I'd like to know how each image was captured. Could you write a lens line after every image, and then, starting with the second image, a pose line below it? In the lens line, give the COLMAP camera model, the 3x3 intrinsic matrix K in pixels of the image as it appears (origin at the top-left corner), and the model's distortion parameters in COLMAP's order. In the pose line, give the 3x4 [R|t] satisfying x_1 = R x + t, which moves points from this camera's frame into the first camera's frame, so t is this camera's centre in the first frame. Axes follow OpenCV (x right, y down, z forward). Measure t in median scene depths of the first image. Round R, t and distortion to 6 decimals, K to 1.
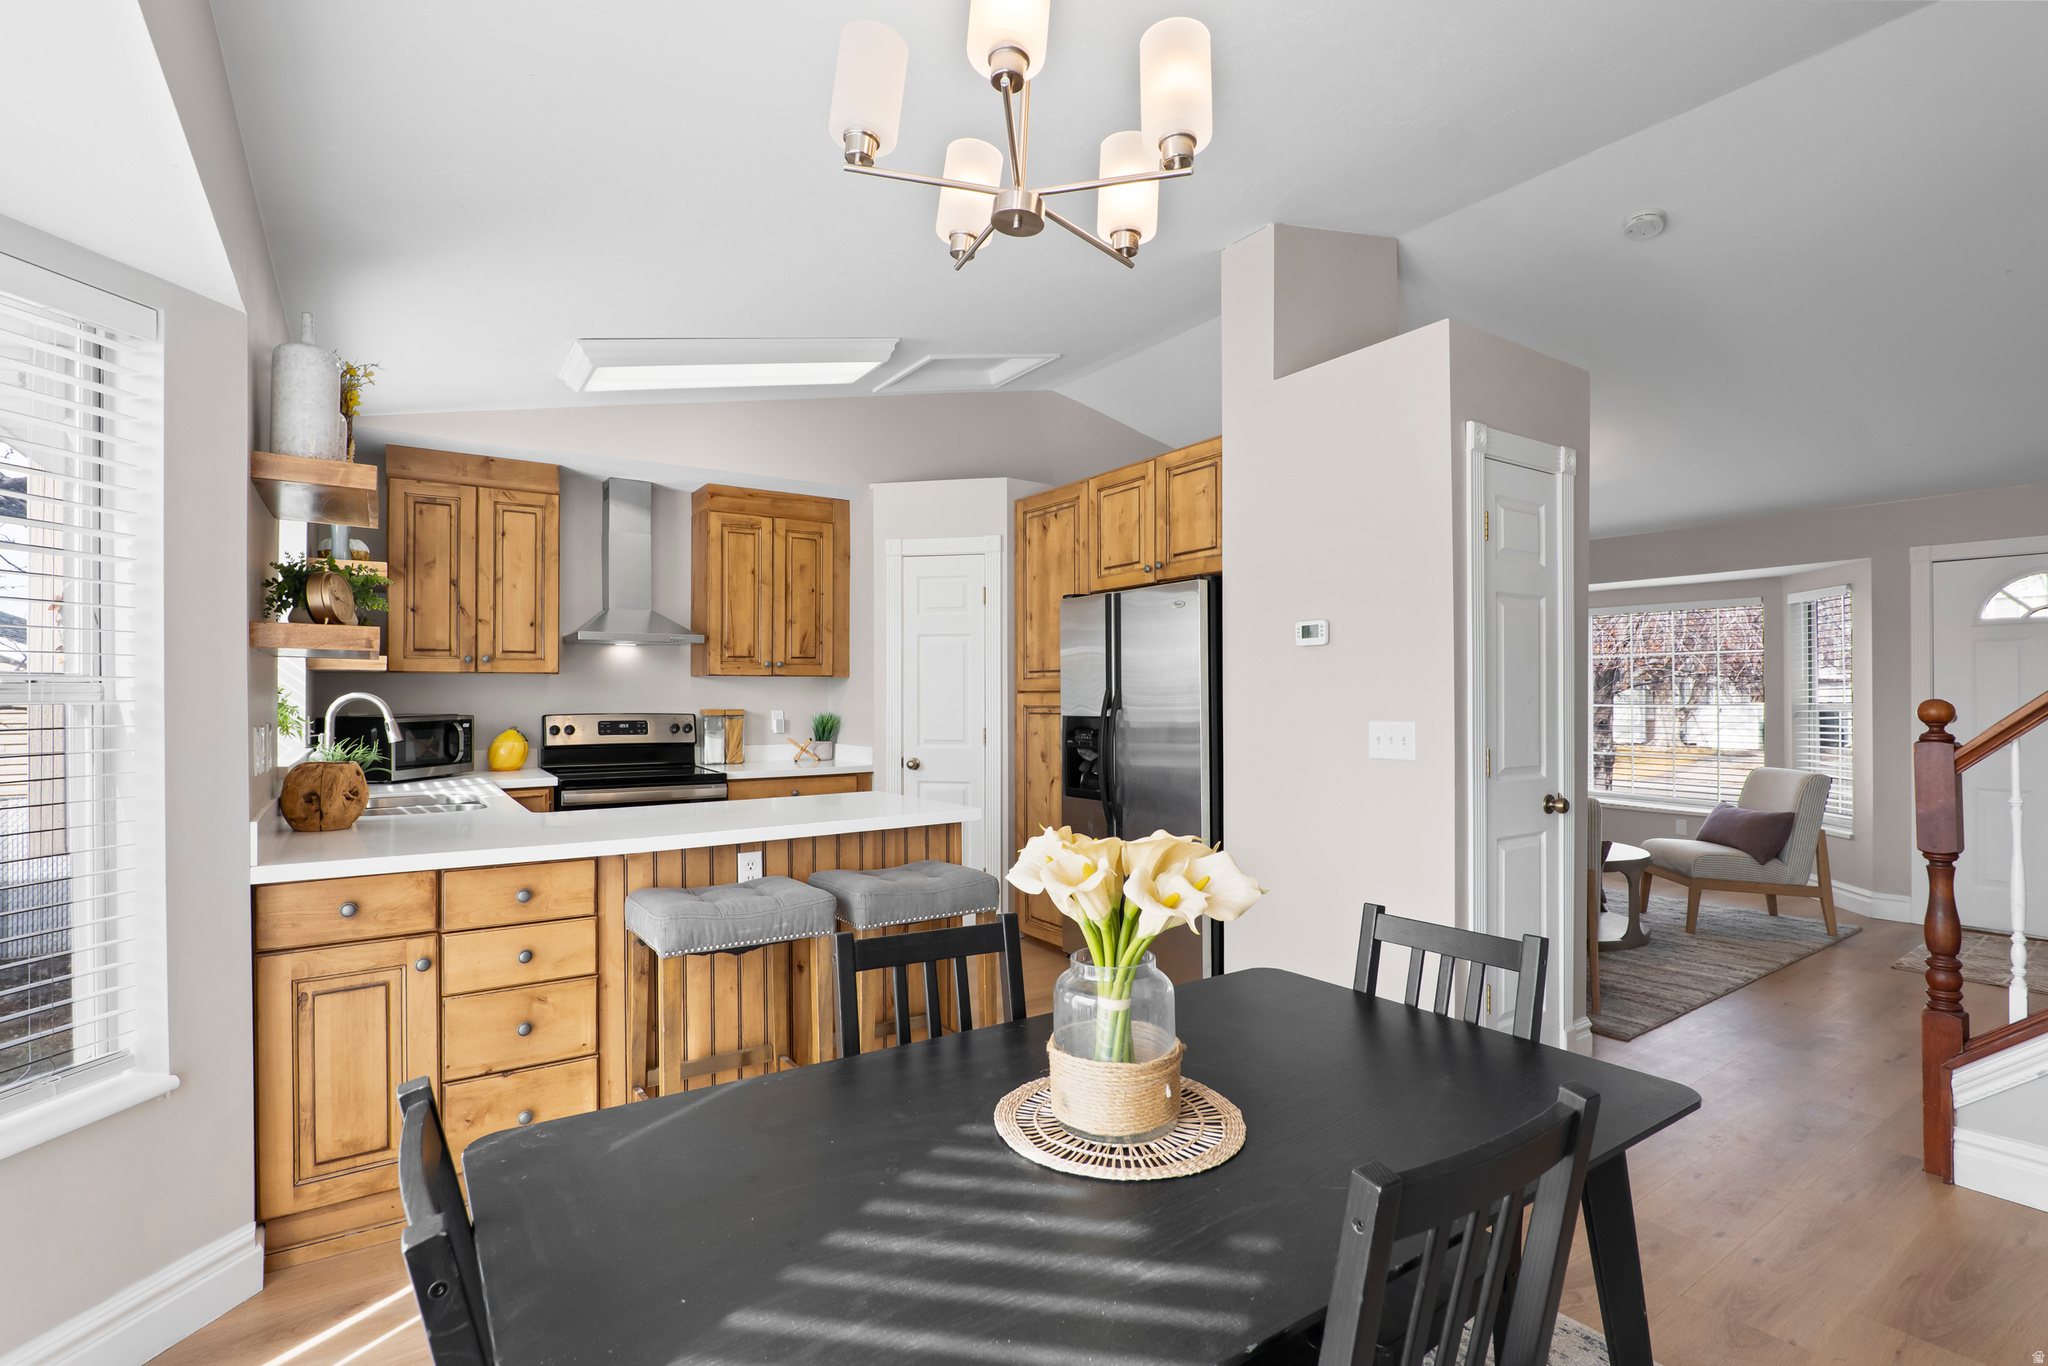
lens RADIAL K [[963.6, 0, 1019.2], [0, 963.6, 694.8], [0, 0, 1]] dist [-0.000726, -0.000003]
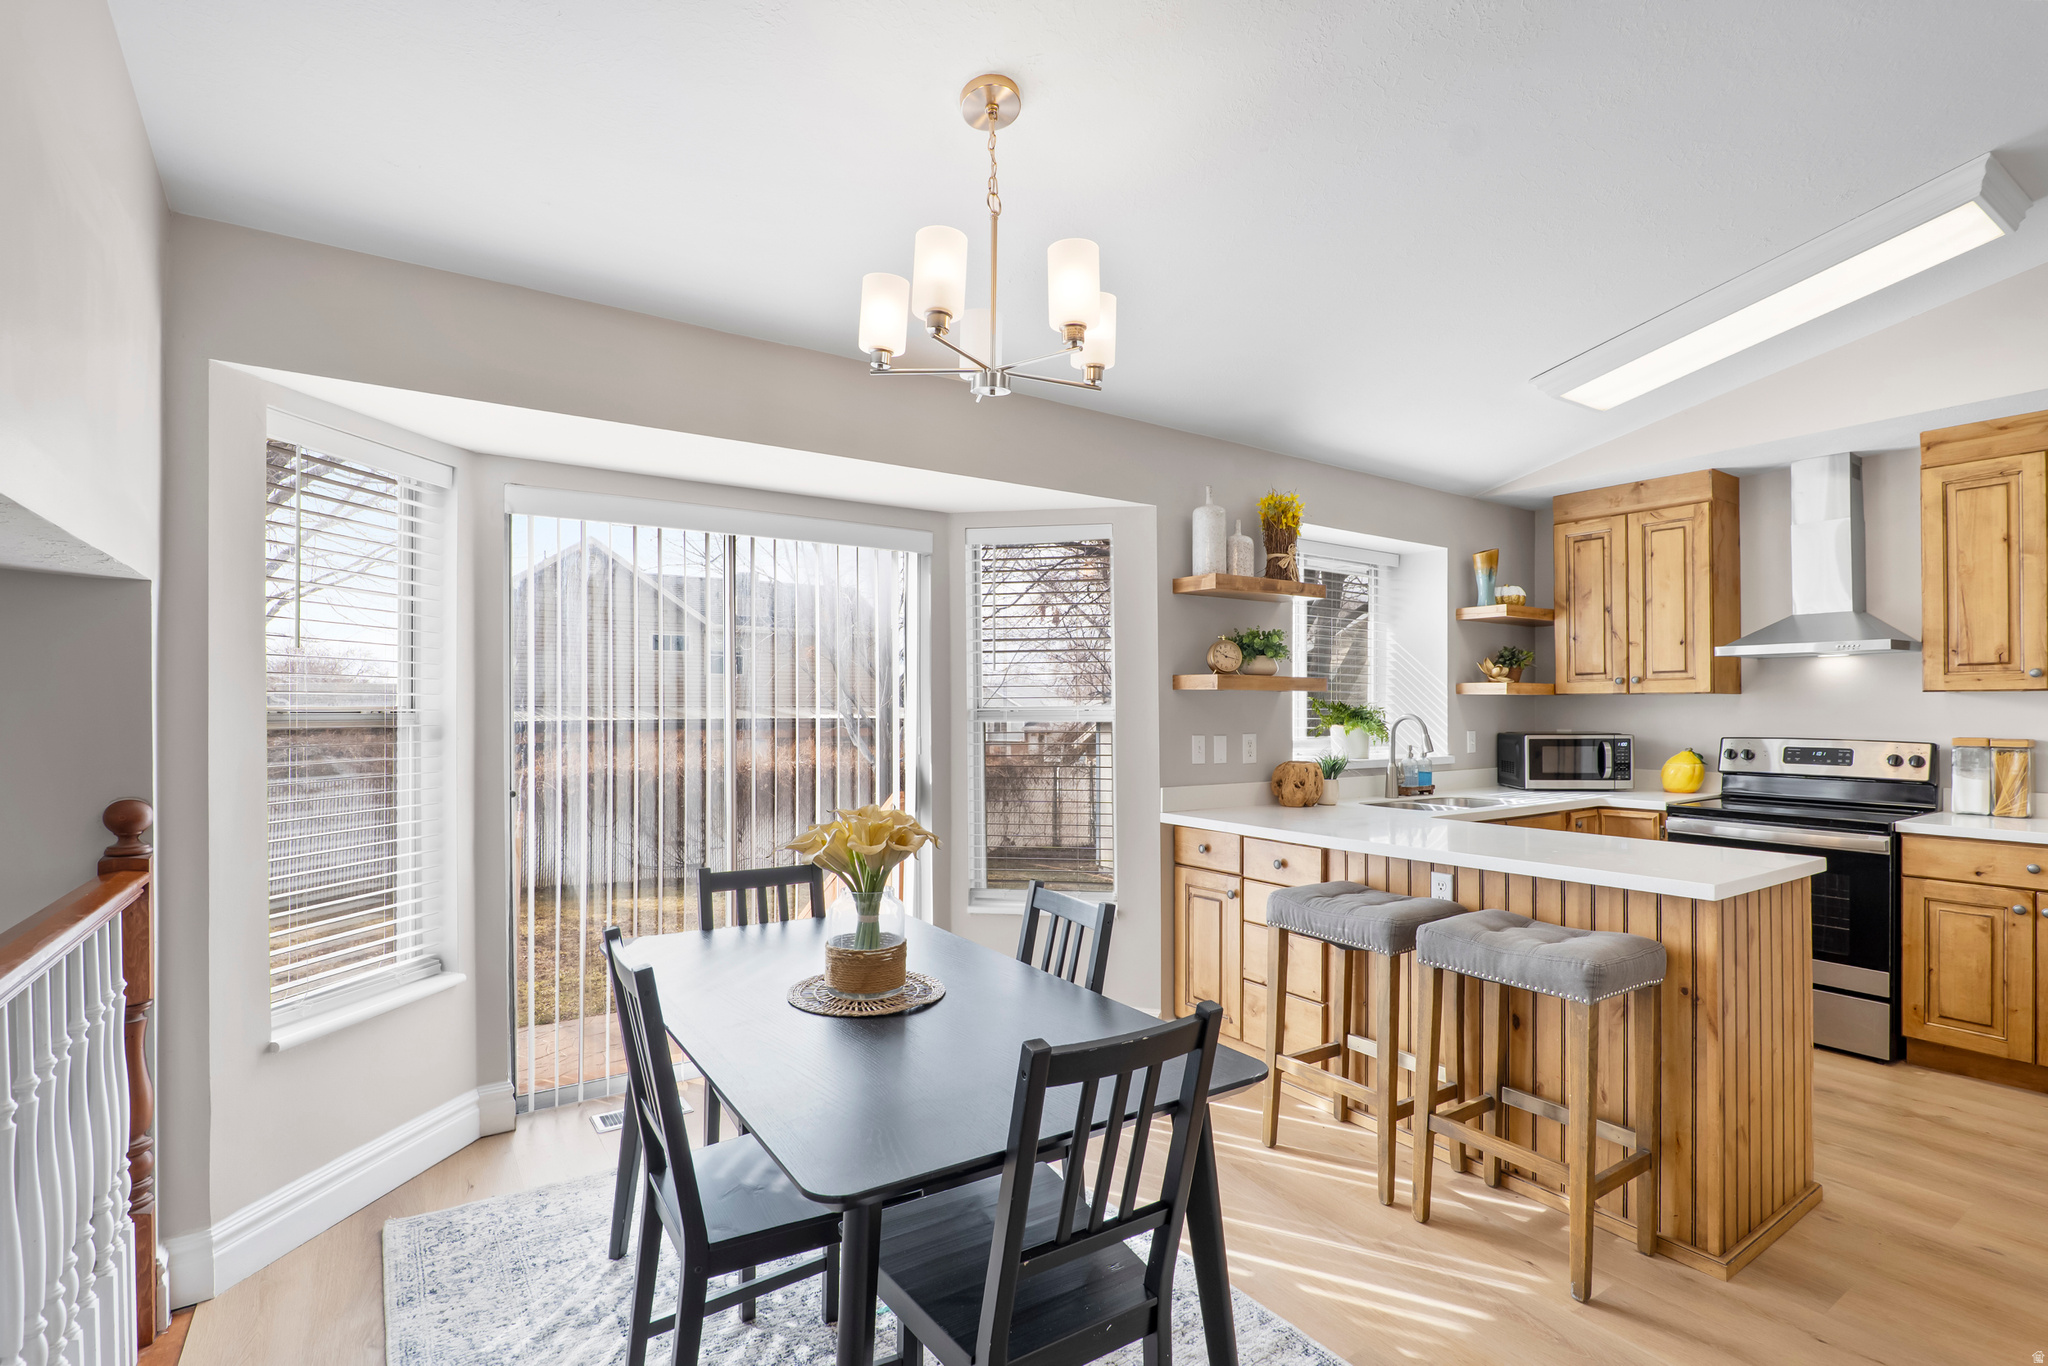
lens RADIAL K [[963.6, 0, 1019.2], [0, 963.6, 694.8], [0, 0, 1]] dist [-0.000726, -0.000003]
pose [[0.010822, -0.010318, -0.999888, 0.463898], [-0.002164, 0.999944, -0.010342, -0.009537], [0.999939, 0.002276, 0.010799, 0.334157]]
